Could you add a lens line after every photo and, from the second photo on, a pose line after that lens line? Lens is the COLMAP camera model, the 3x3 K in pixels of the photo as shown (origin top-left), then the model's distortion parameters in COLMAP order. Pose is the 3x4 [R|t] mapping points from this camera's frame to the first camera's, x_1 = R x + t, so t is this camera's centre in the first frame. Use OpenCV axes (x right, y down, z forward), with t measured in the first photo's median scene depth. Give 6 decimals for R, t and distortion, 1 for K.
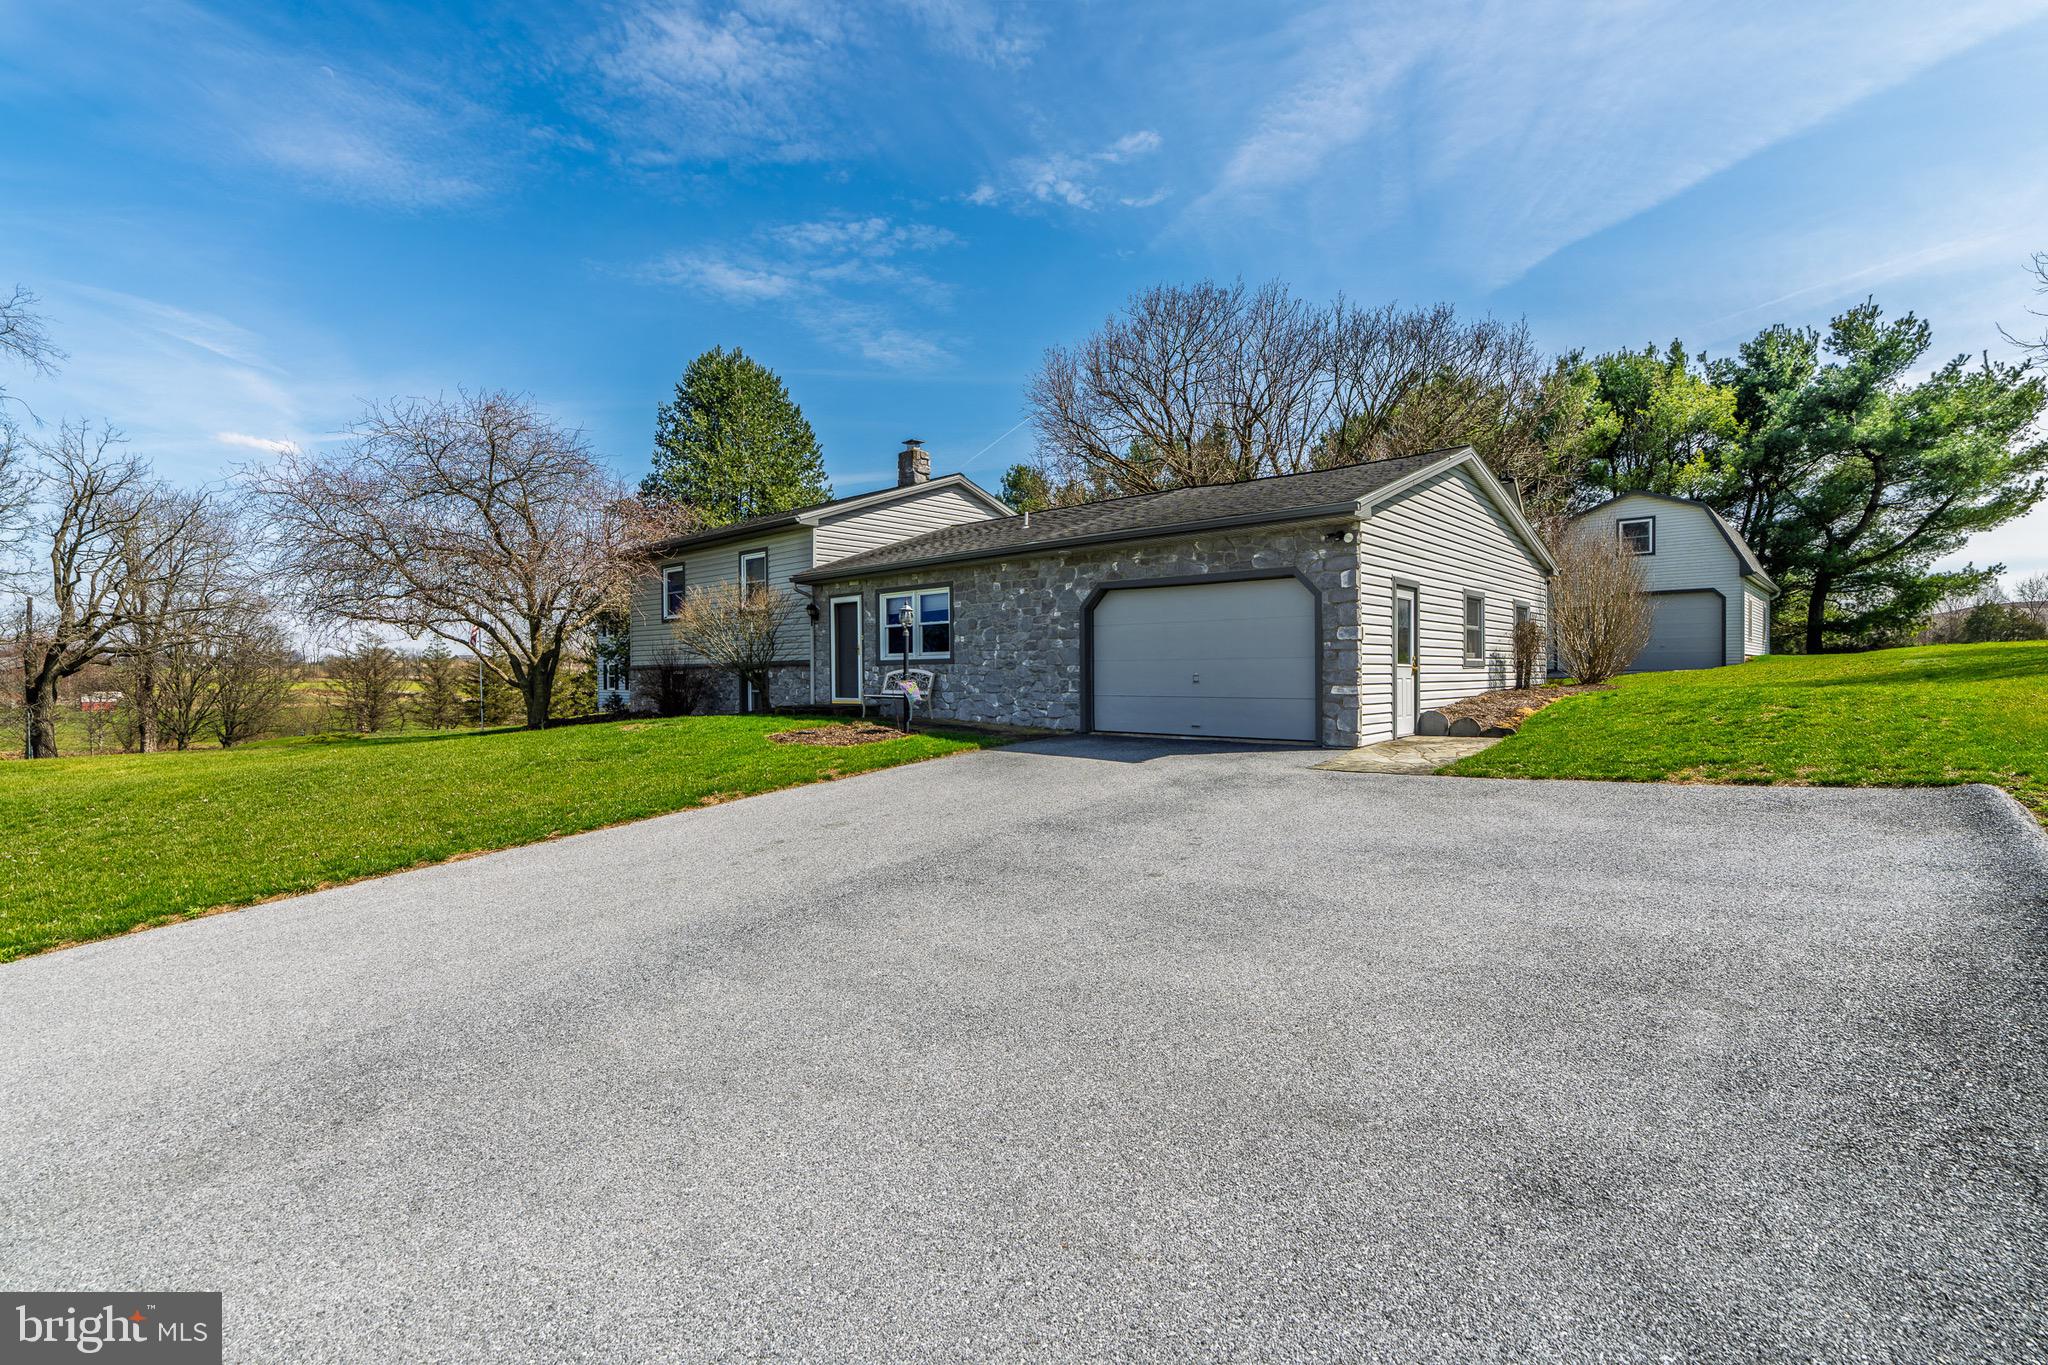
lens RADIAL K [[923.7, 0, 1036.9], [0, 923.7, 682.2], [0, 0, 1]] dist [-0.004665, 0.000315]
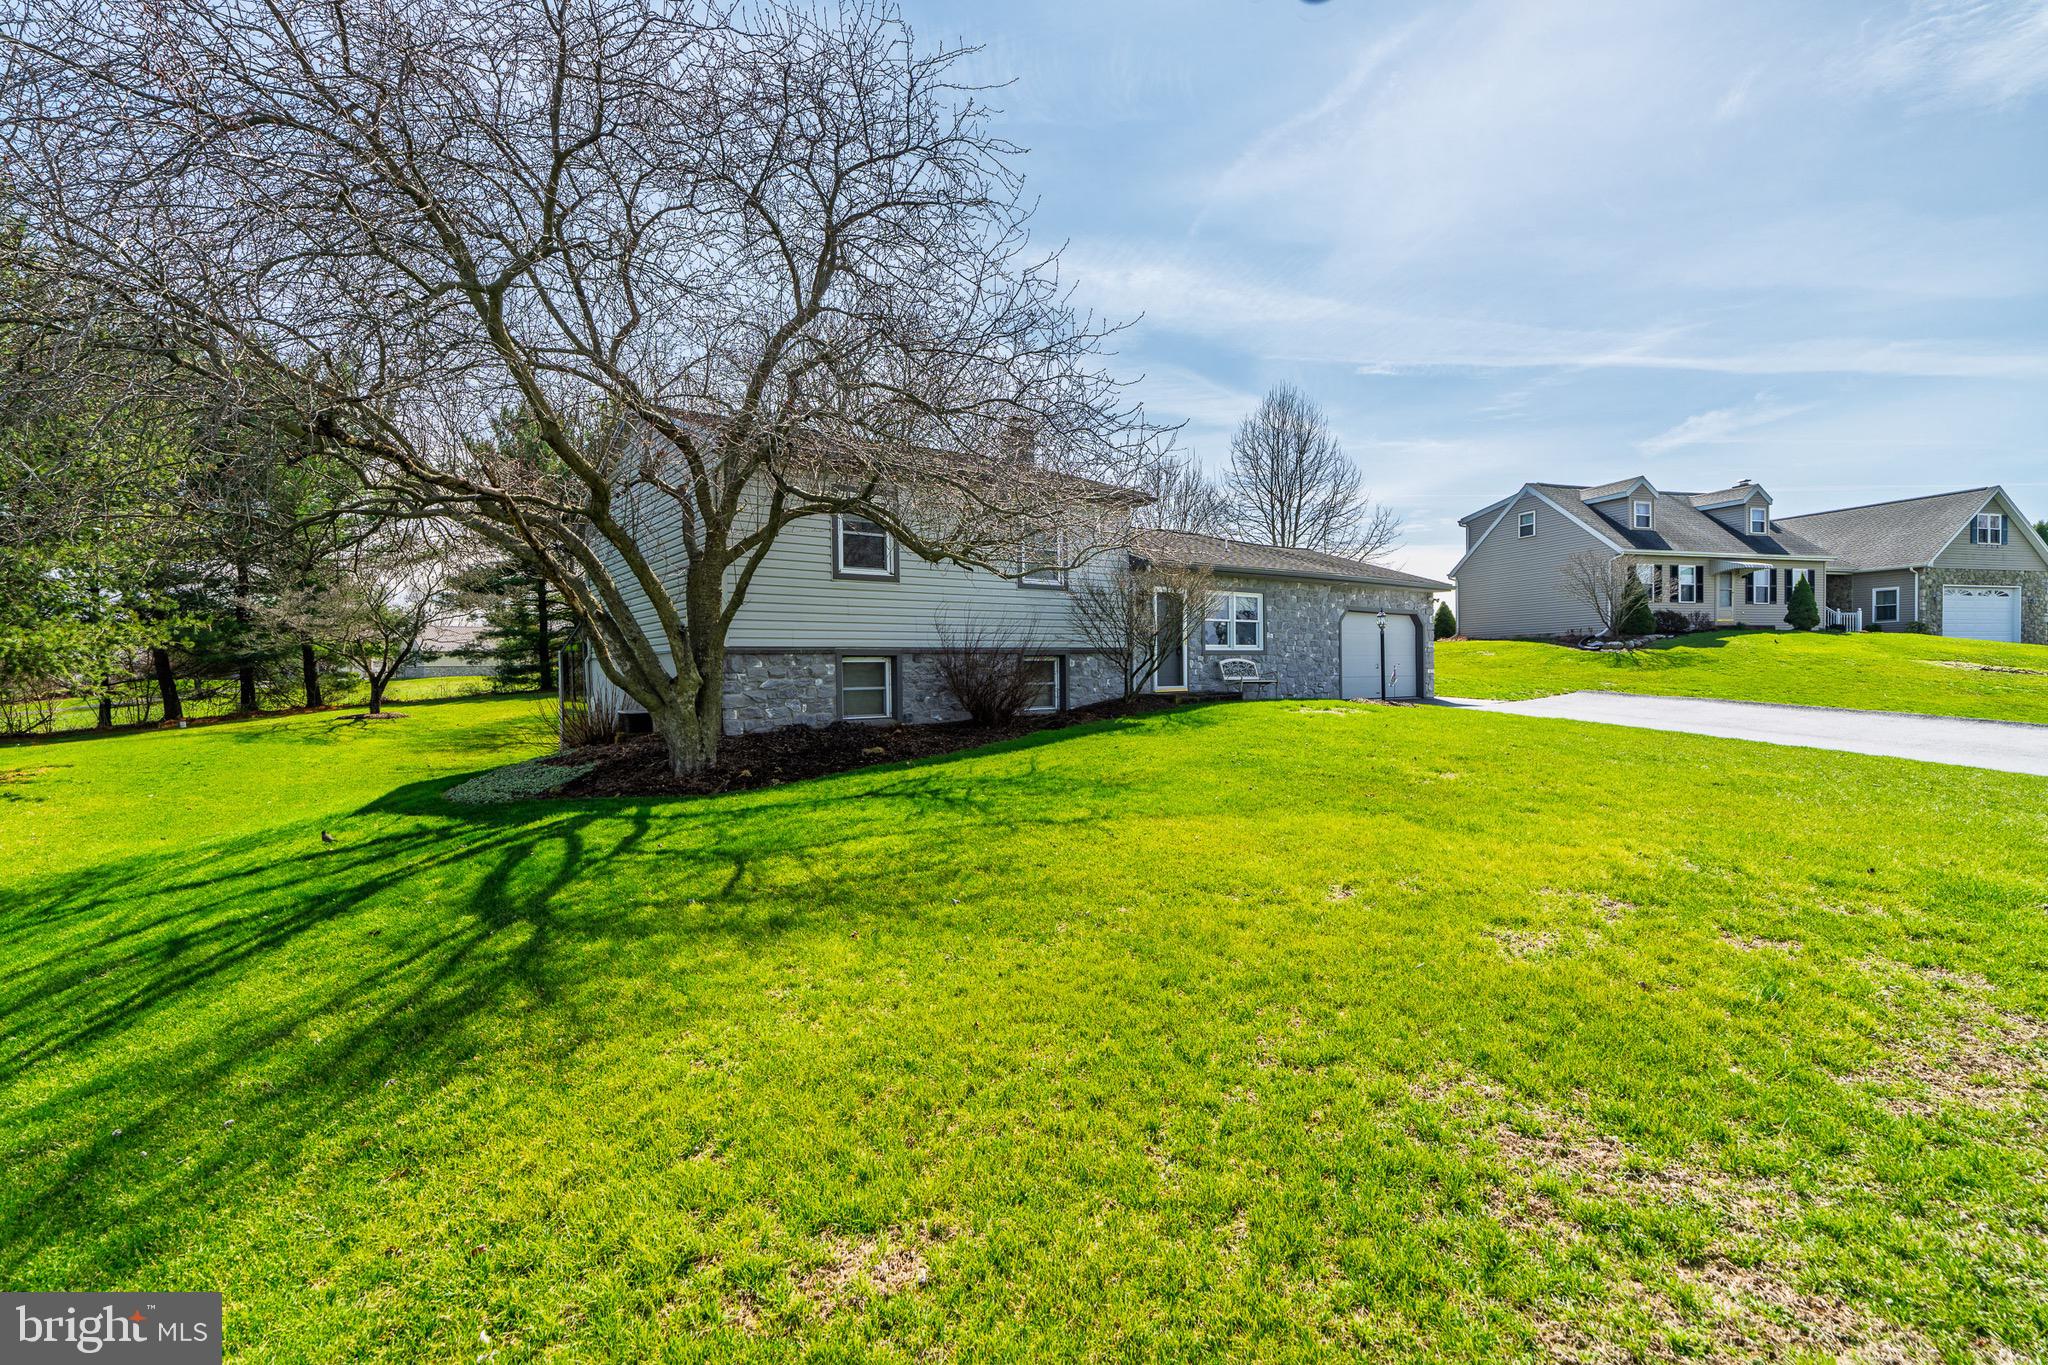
lens RADIAL K [[923.7, 0, 1016.2], [0, 923.7, 674.5], [0, 0, 1]] dist [-0.004665, 0.000315]
pose [[0.204285, -0.000161, 0.978911, -1.203512], [0.015828, 0.999870, -0.003138, 0.004488], [-0.978784, 0.016135, 0.204261, 0.930832]]
